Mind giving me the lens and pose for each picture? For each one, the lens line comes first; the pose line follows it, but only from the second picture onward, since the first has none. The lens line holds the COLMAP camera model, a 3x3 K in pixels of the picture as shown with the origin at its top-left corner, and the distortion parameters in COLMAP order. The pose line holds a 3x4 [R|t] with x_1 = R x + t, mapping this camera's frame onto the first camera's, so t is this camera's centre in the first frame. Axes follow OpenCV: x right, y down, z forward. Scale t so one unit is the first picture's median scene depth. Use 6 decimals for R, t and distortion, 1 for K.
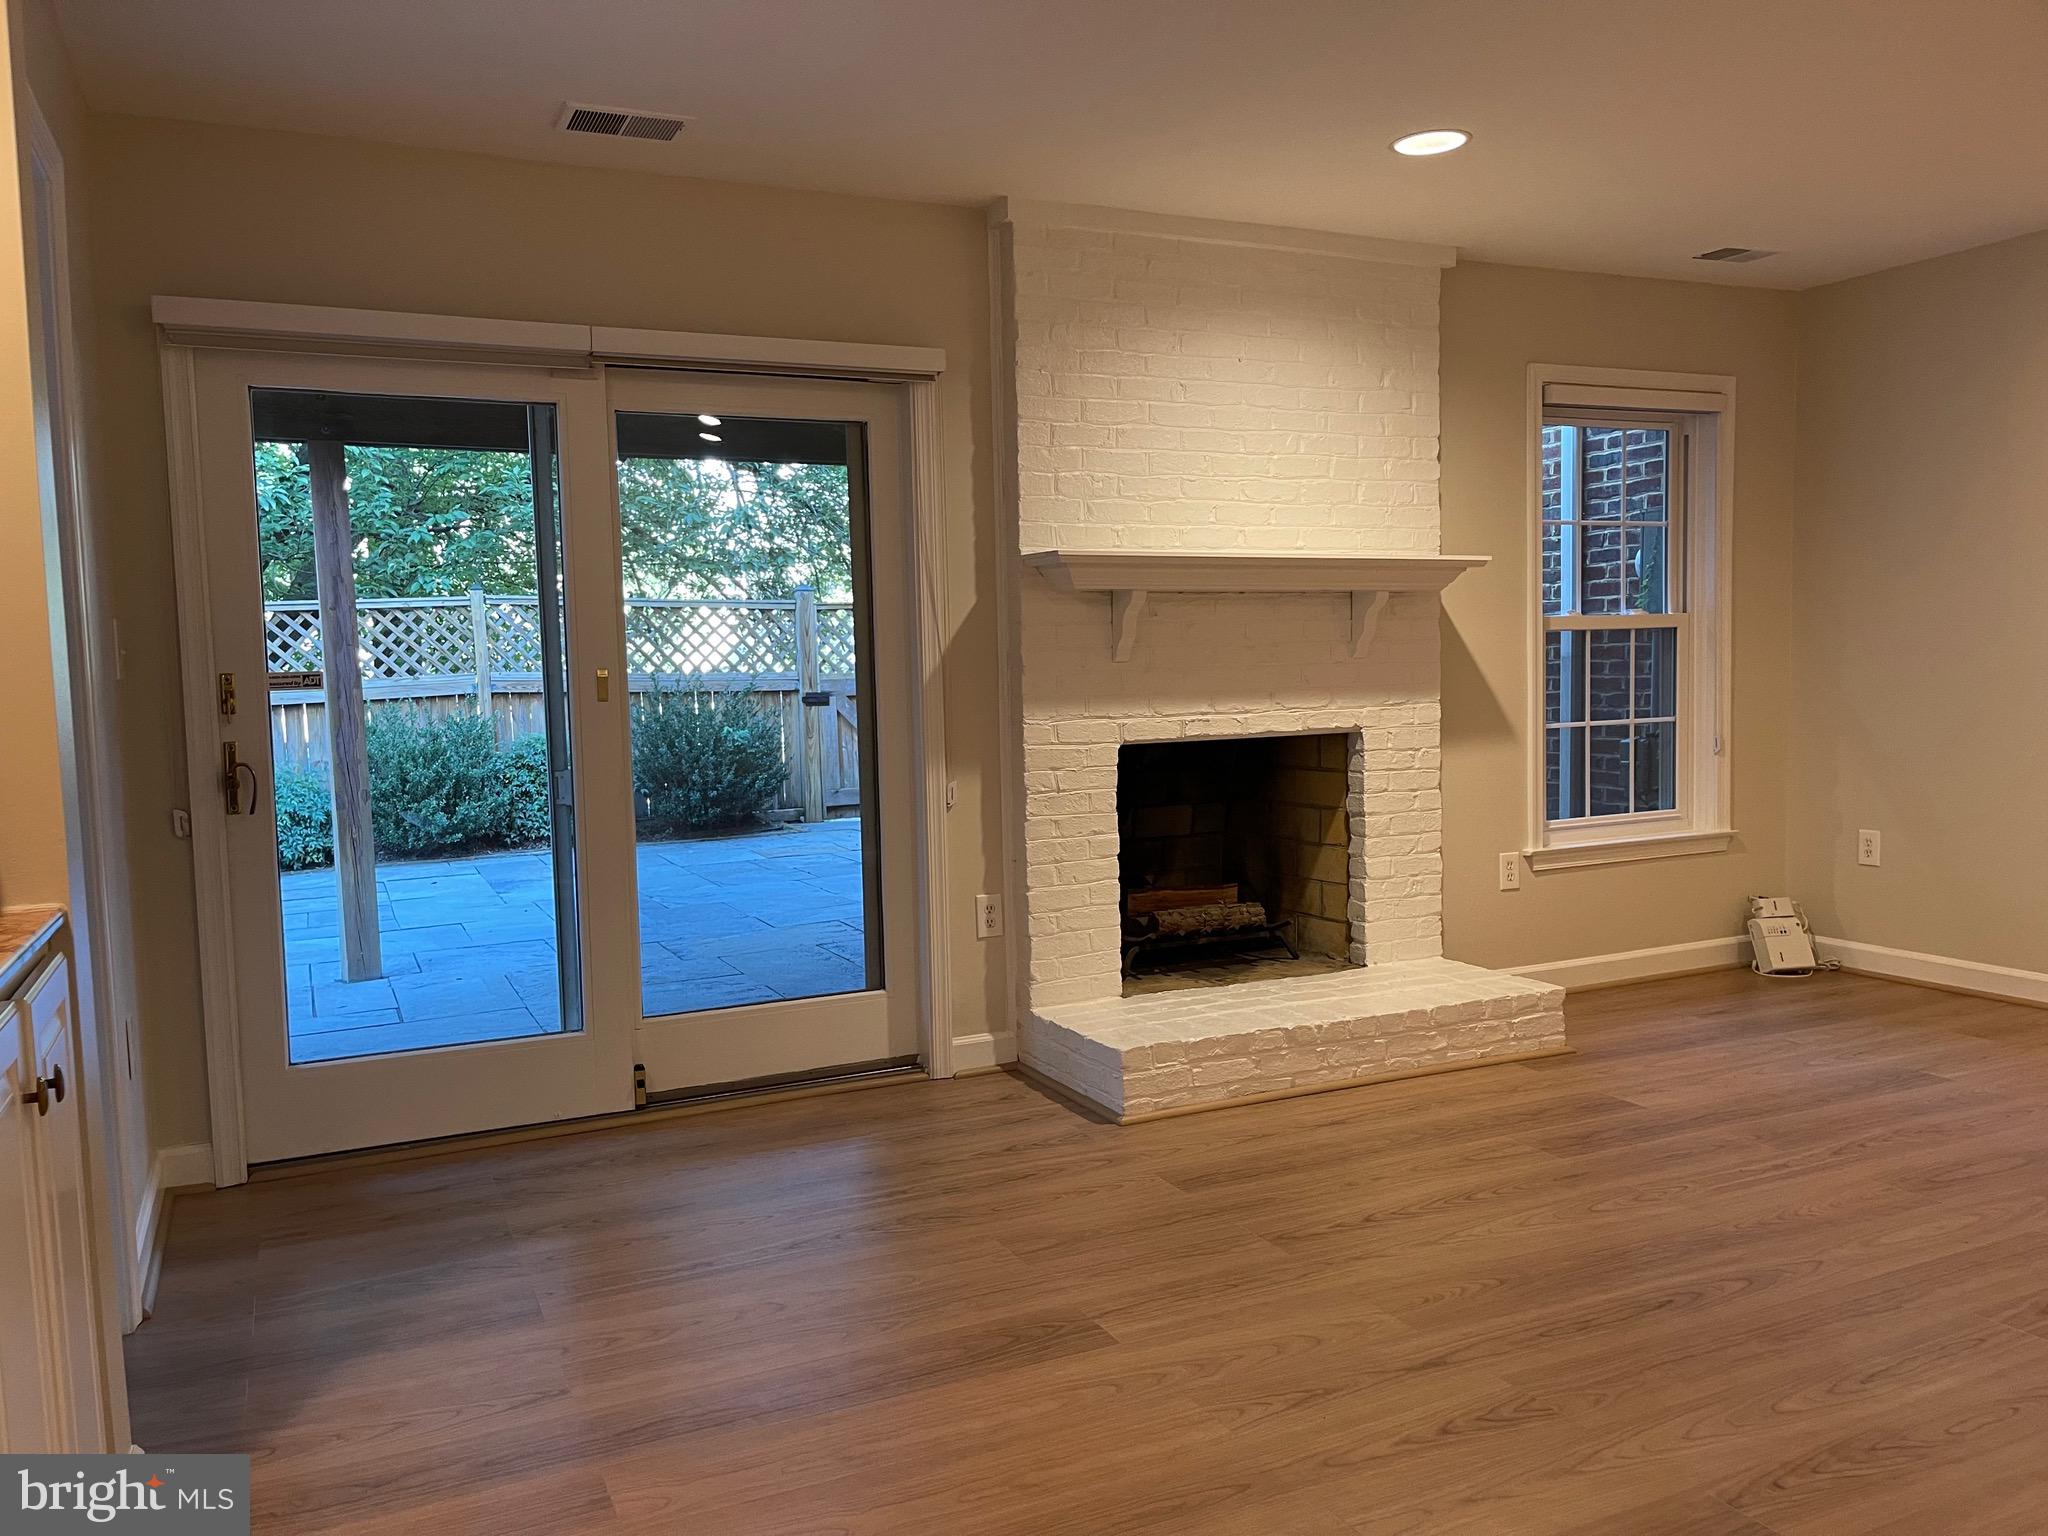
lens RADIAL K [[1537.5, 0, 1026.4], [0, 1537.5, 778.8], [0, 0, 1]] dist [0.062248, -0.090453]
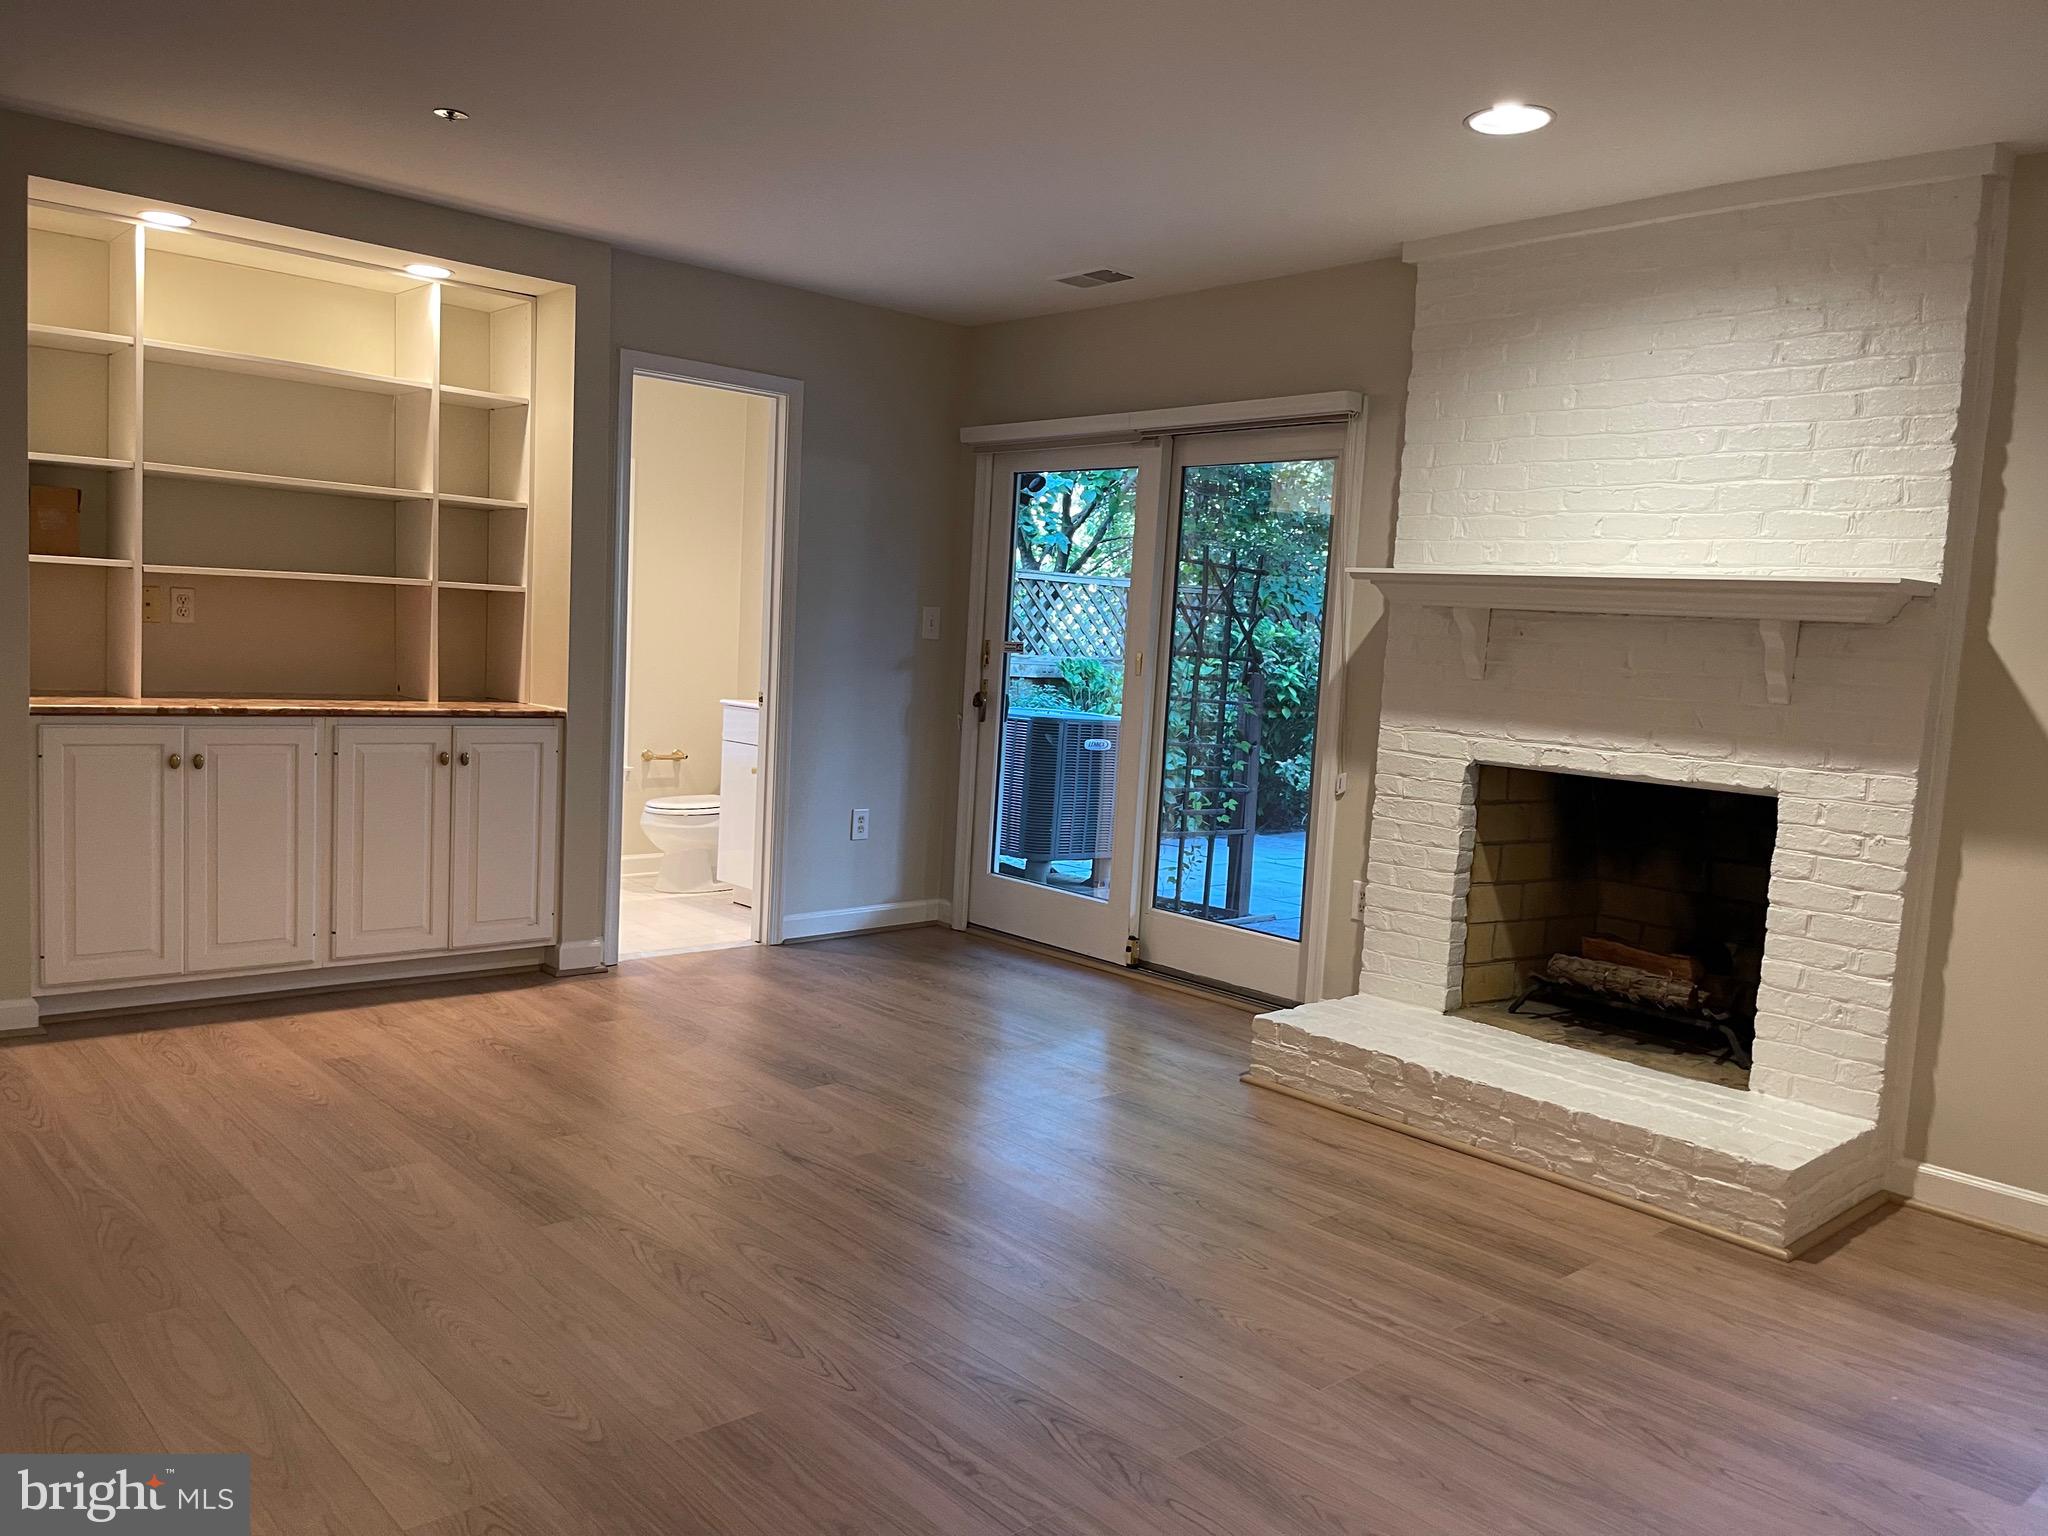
lens RADIAL K [[1537.5, 0, 1026.4], [0, 1537.5, 778.8], [0, 0, 1]] dist [0.062248, -0.090453]
pose [[0.304081, 0.135048, -0.943025, 0.969155], [-0.133984, 0.986124, 0.098017, -0.075631], [0.943177, 0.096545, 0.317956, 0.438792]]
